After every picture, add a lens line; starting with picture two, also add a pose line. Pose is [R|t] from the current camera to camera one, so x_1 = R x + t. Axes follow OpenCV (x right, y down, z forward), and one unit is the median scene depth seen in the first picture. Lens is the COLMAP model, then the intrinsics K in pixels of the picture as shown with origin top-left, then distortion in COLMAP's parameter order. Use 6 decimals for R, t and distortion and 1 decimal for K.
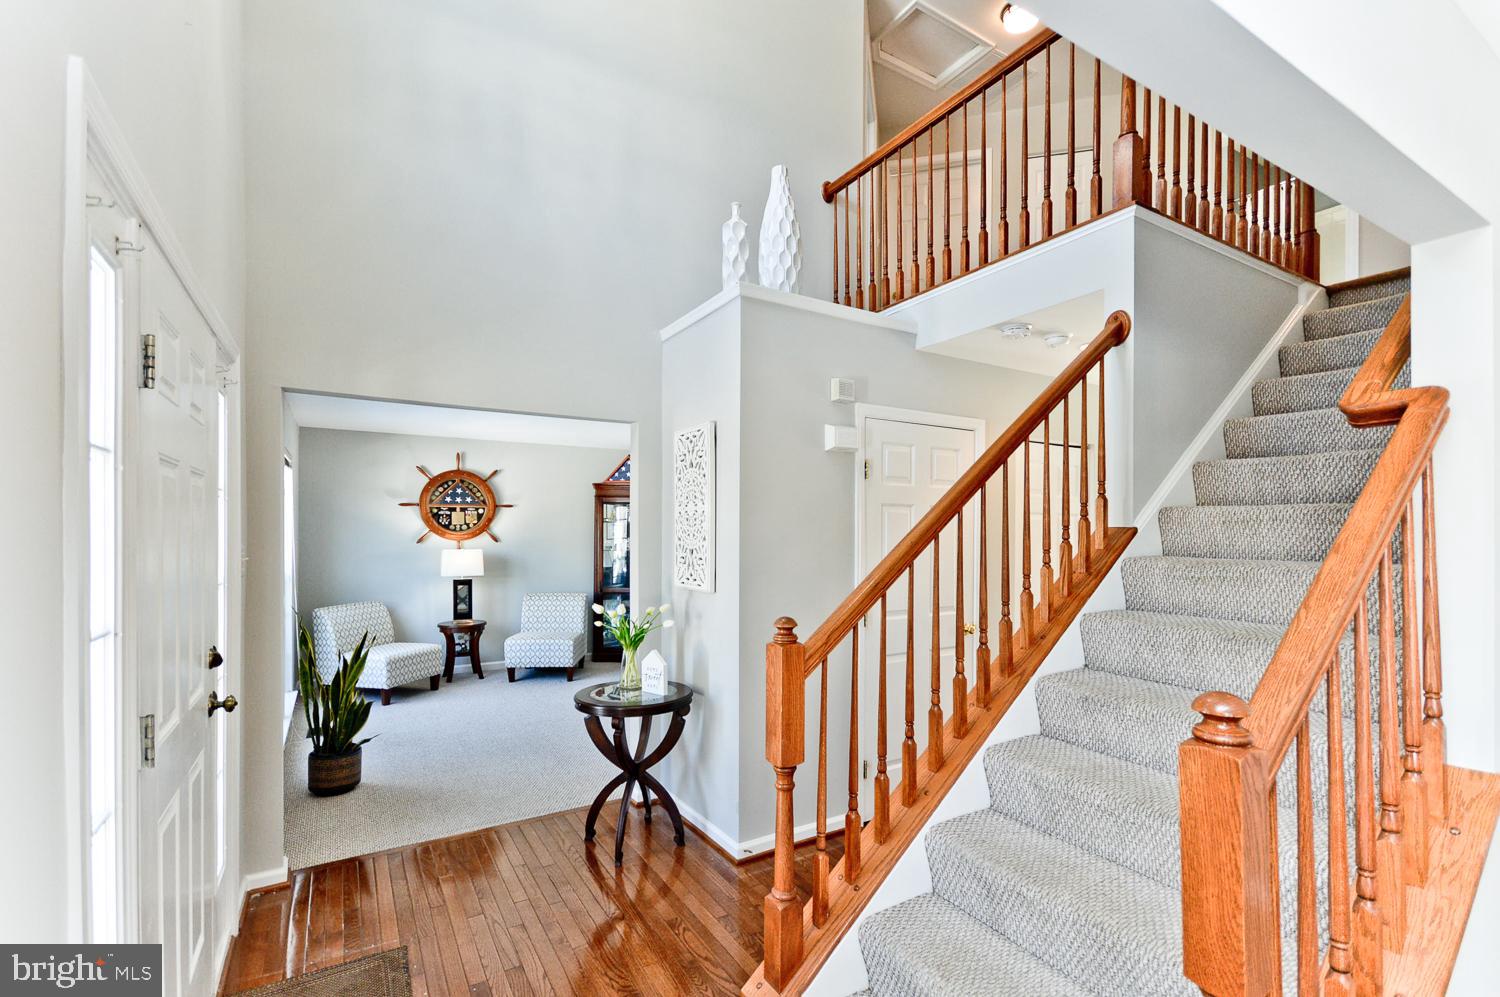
lens RADIAL K [[675.6, 0, 756.4], [0, 675.6, 530.4], [0, 0, 1]] dist [0.009191, -0.002028]
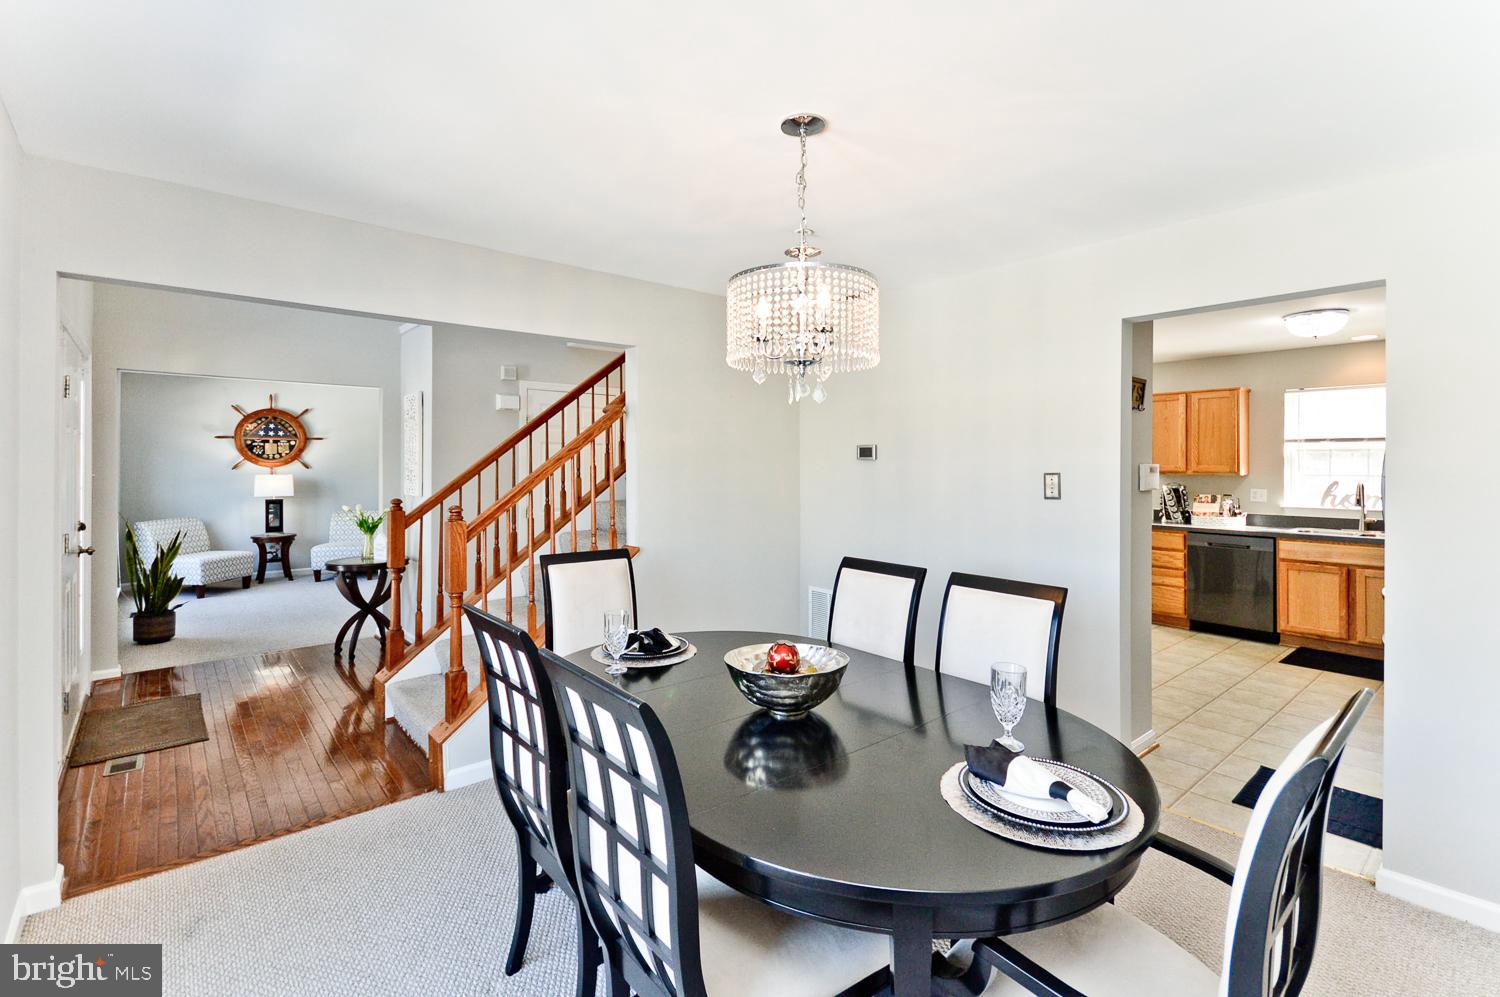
lens RADIAL K [[675.6, 0, 759.1], [0, 675.6, 461.8], [0, 0, 1]] dist [0.009191, -0.002028]
pose [[0.985294, 0.001636, 0.170857, 0.212214], [-0.001933, 0.999997, 0.001571, 0.001679], [-0.170854, -0.001878, 0.985295, -0.342648]]
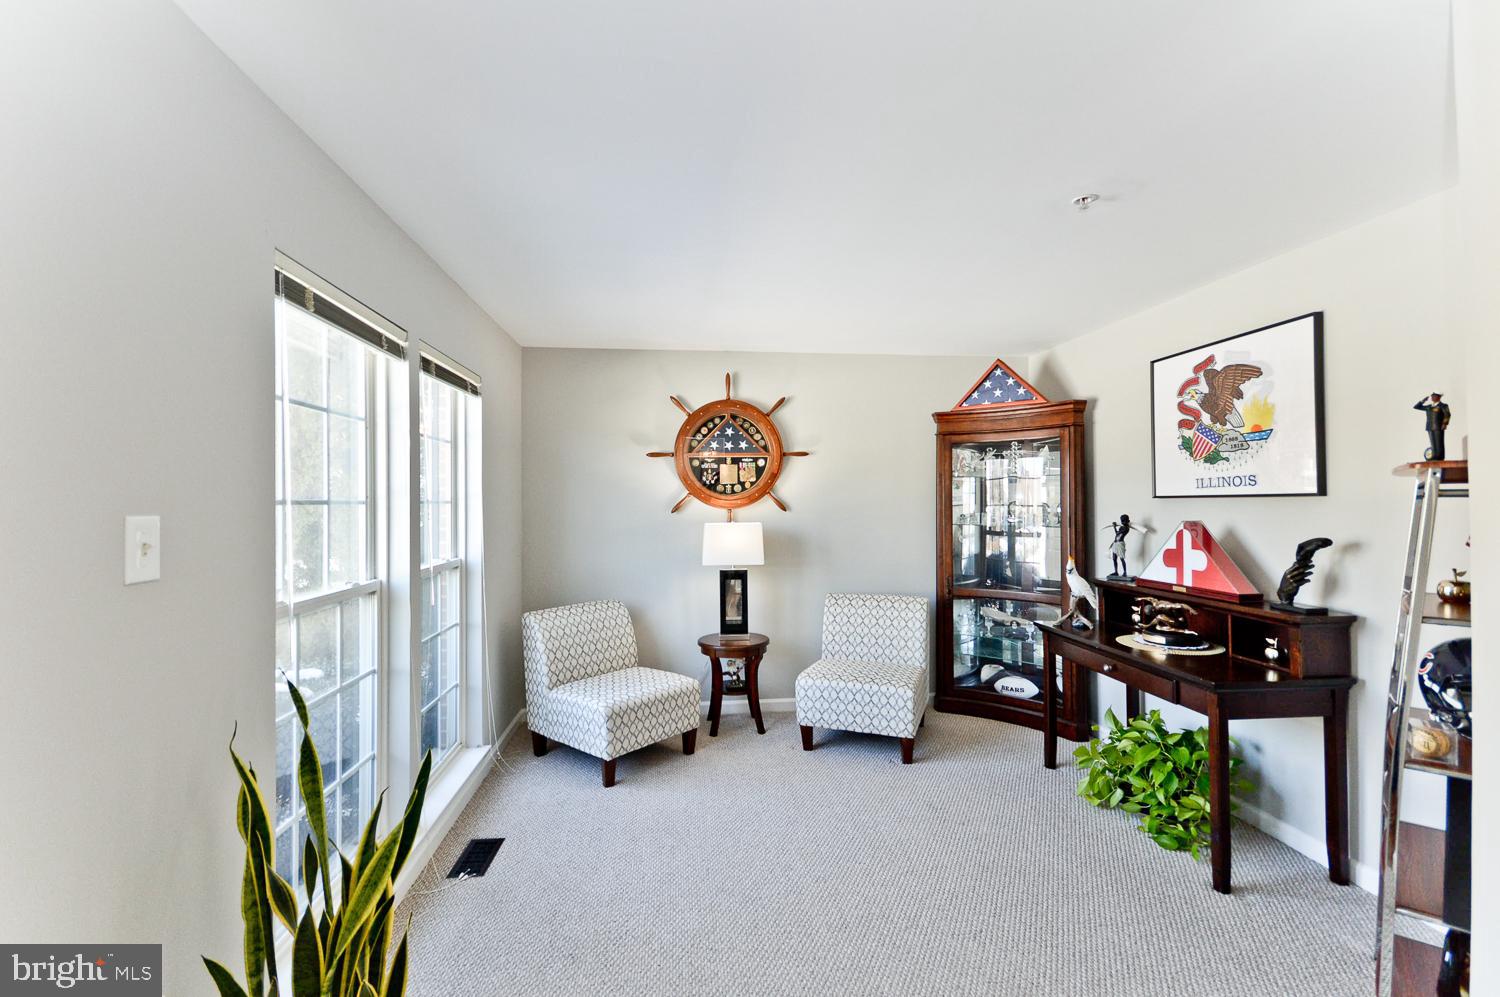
lens RADIAL K [[675.6, 0, 745.5], [0, 675.6, 496.3], [0, 0, 1]] dist [0.009191, -0.002028]
pose [[0.902304, -0.008706, -0.431013, -0.150858], [0.007941, 0.999962, -0.003575, 0.005851], [0.431028, -0.000197, 0.902339, 0.433425]]
